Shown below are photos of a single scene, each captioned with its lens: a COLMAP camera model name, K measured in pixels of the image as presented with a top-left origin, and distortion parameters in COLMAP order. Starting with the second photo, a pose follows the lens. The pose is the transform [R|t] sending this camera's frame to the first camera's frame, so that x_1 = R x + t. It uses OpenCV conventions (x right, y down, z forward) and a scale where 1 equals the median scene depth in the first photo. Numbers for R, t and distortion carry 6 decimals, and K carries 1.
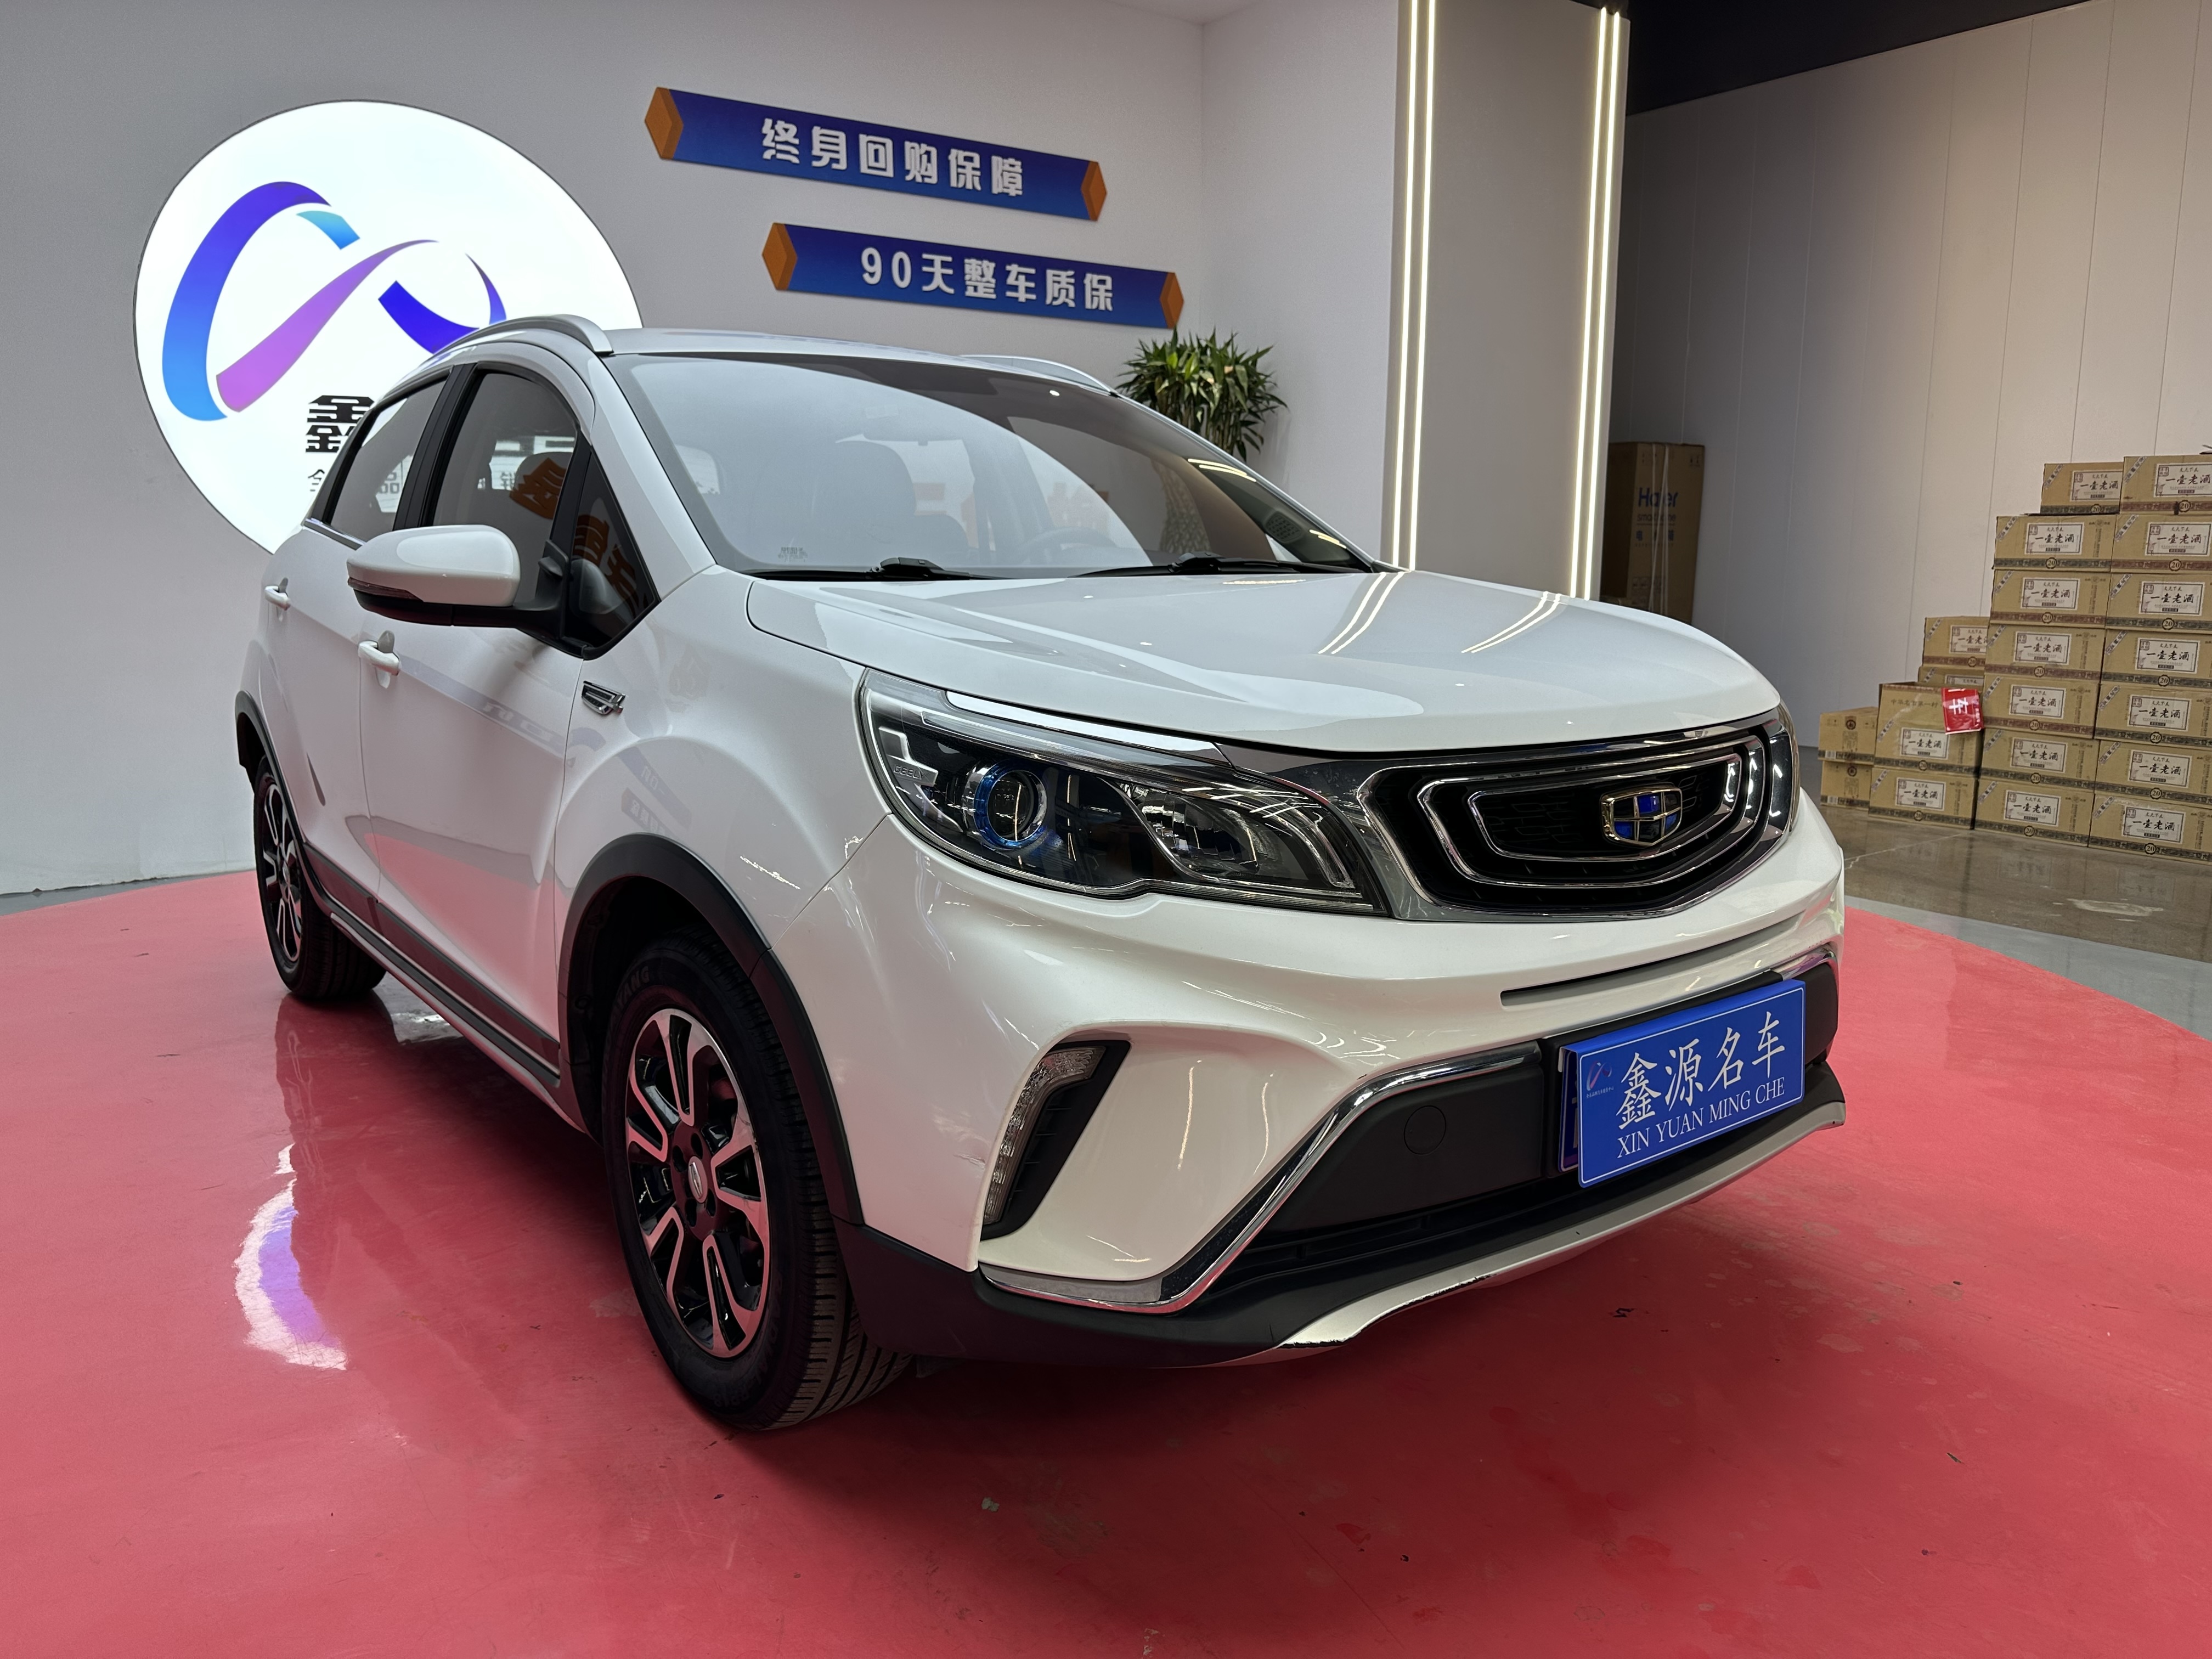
lens RADIAL K [[1561.9, 0, 1109.2], [0, 1561.9, 832.2], [0, 0, 1]] dist [0.042035, -0.059054]
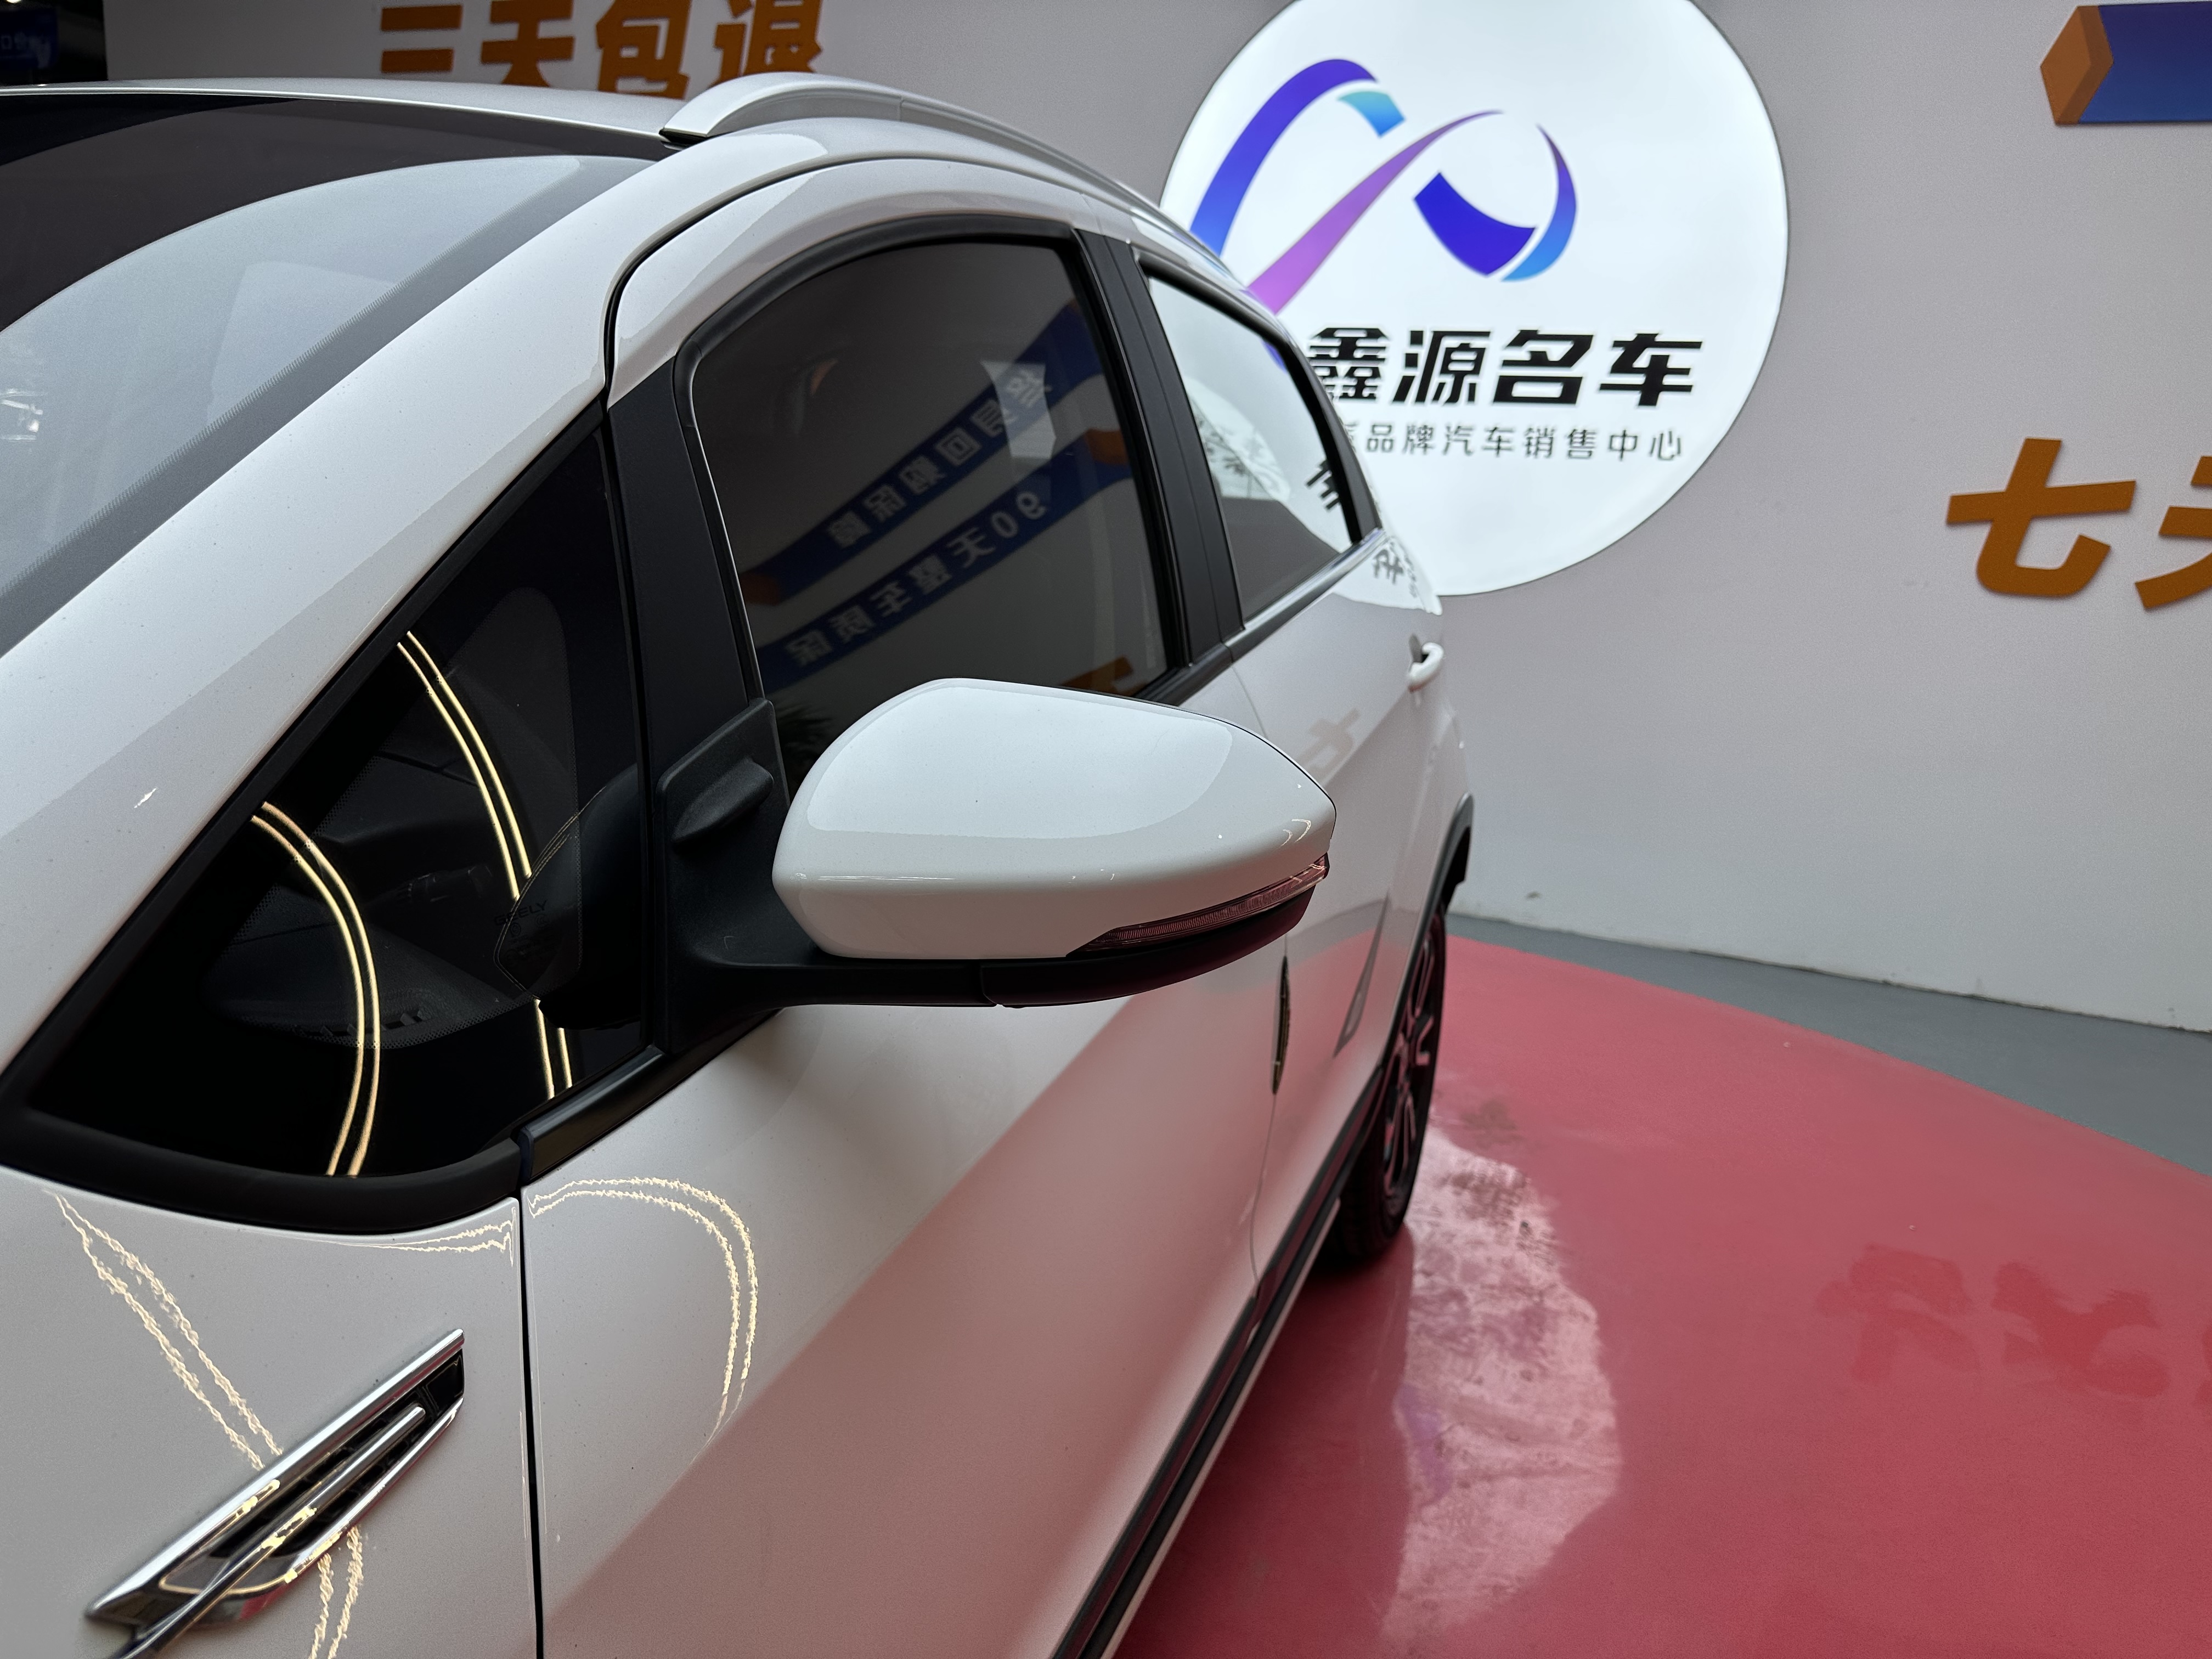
lens RADIAL K [[1561.9, 0, 1107.8], [0, 1561.9, 823.2], [0, 0, 1]] dist [0.042035, -0.059054]
pose [[0.514390, 0.227689, -0.826777, 0.166896], [-0.216179, 0.967401, 0.131917, -0.112322], [0.829861, 0.110875, 0.546843, 0.491259]]
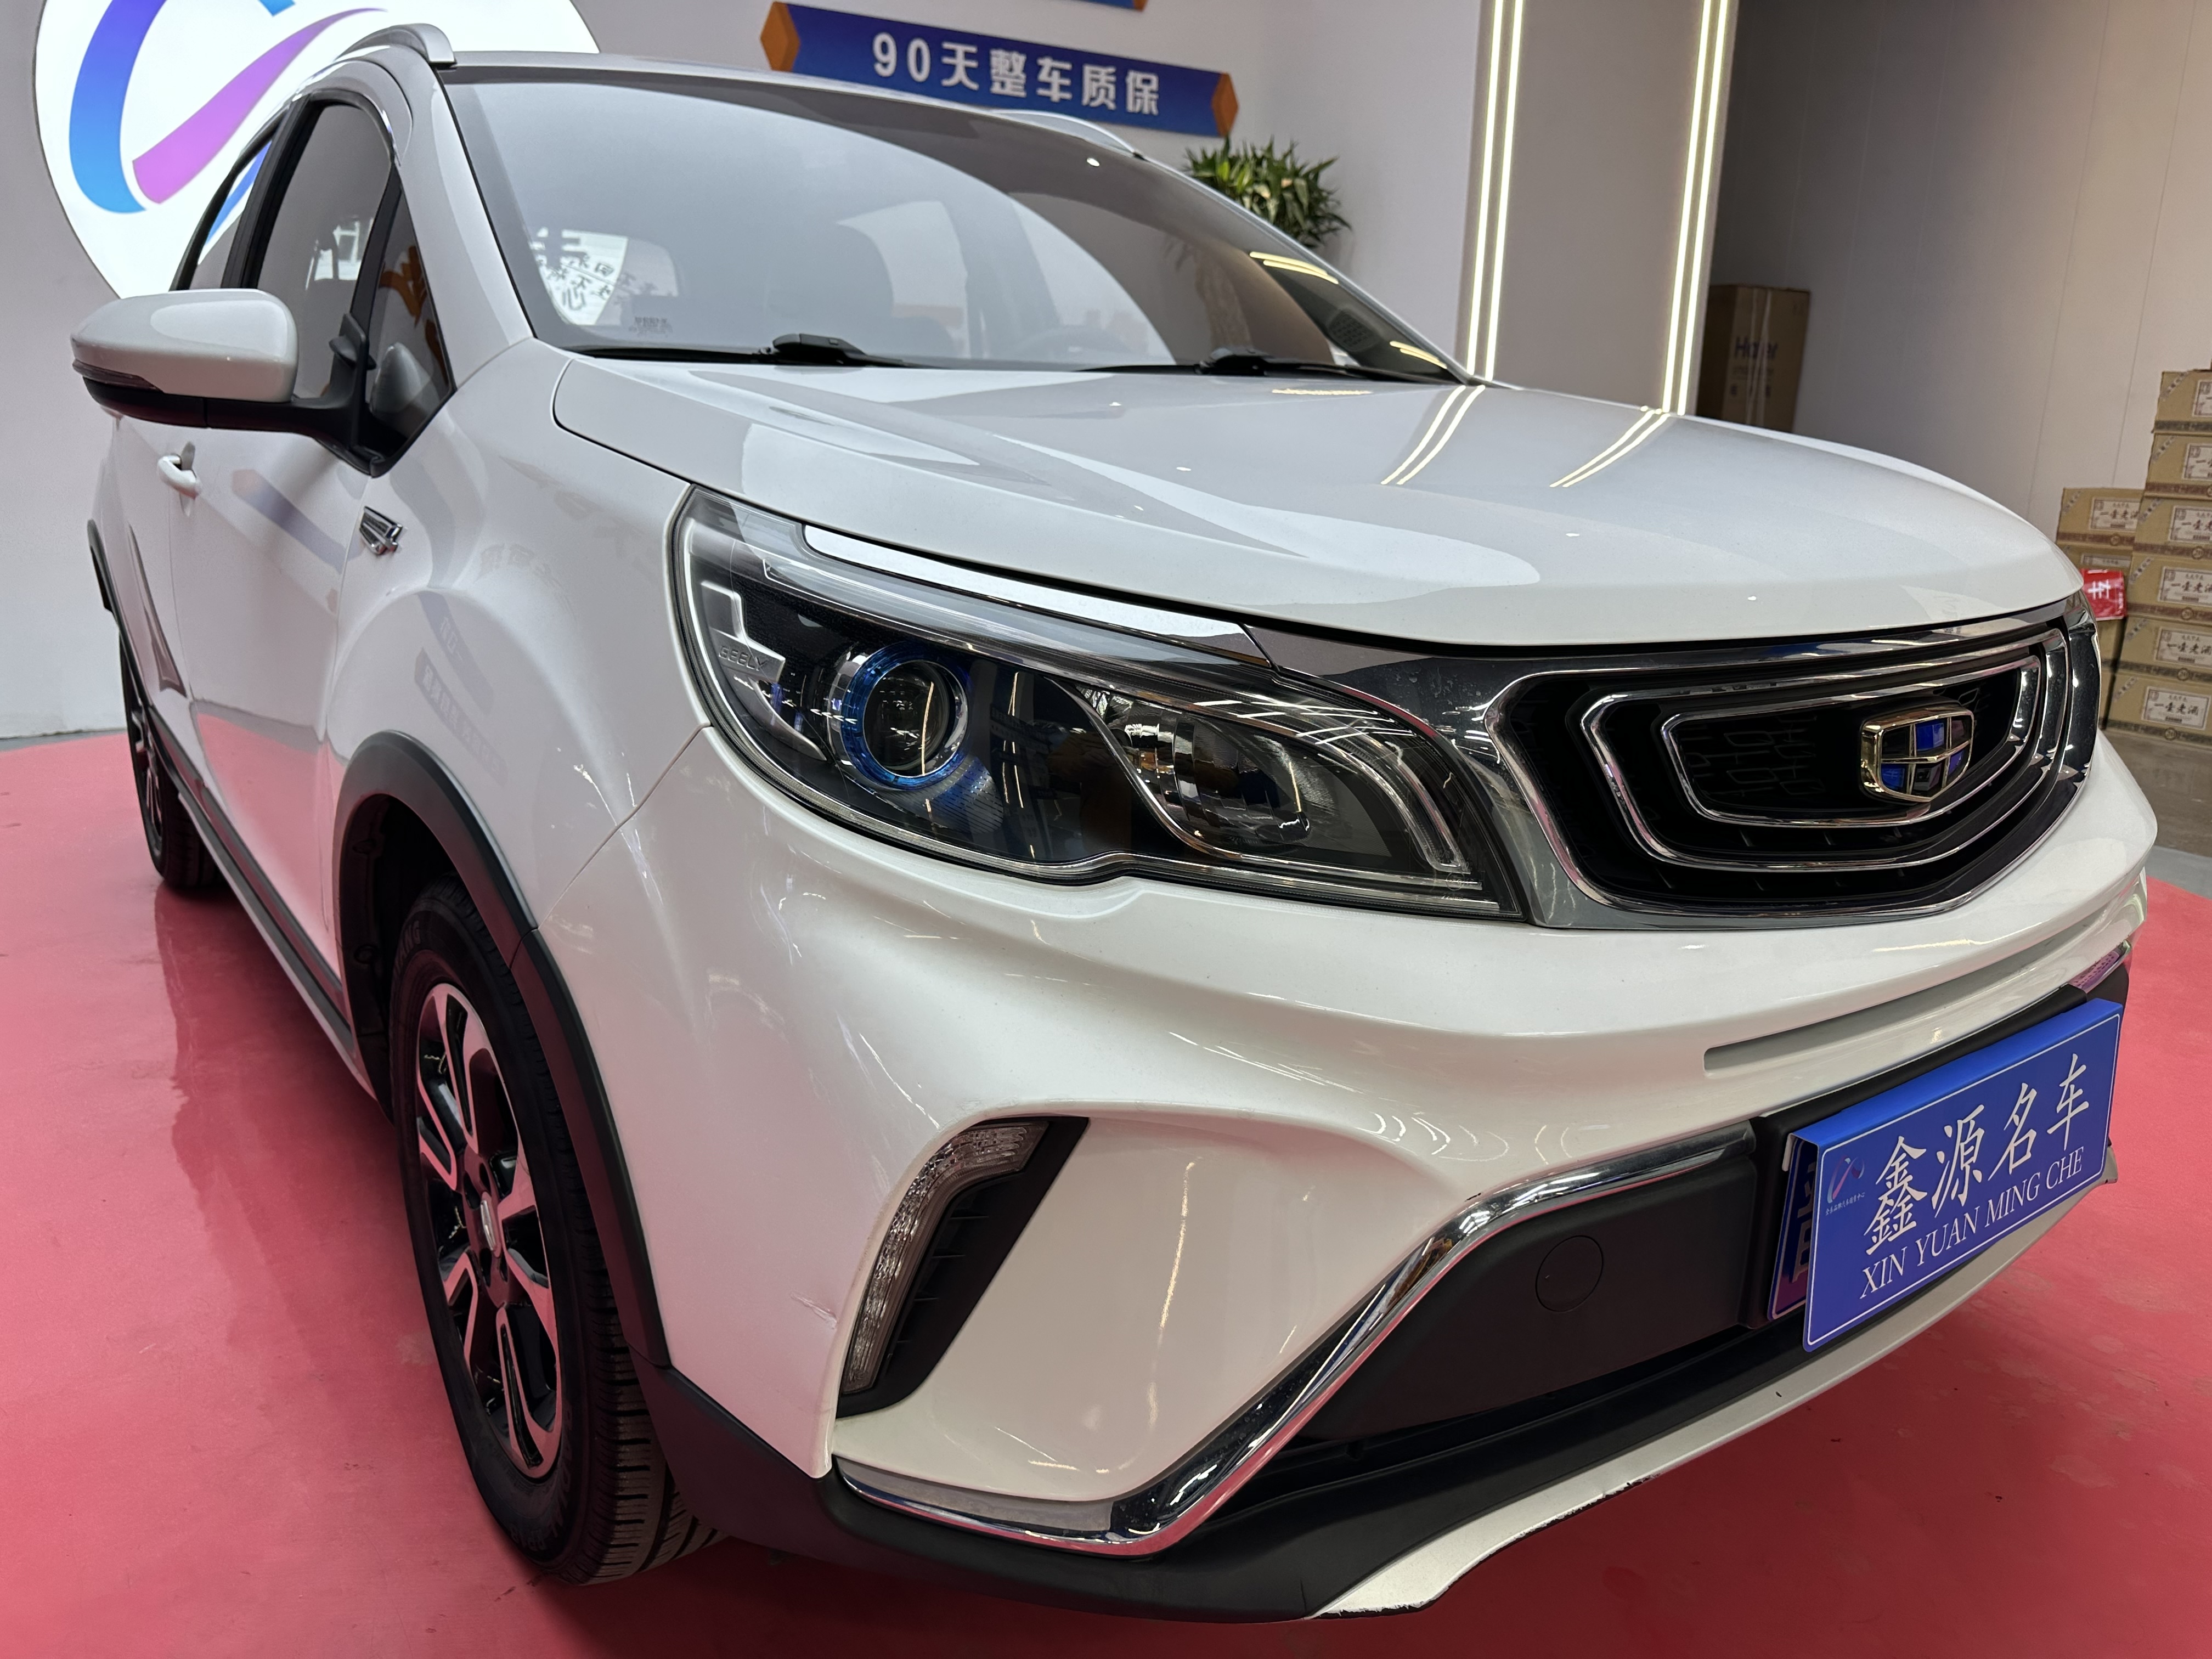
lens RADIAL K [[1561.9, 0, 1105.7], [0, 1561.9, 833.7], [0, 0, 1]] dist [0.042035, -0.059054]
pose [[0.999285, 0.029198, -0.024001, 0.008029], [-0.026969, 0.995714, 0.088464, -0.007423], [0.026481, -0.087754, 0.995790, 0.102233]]
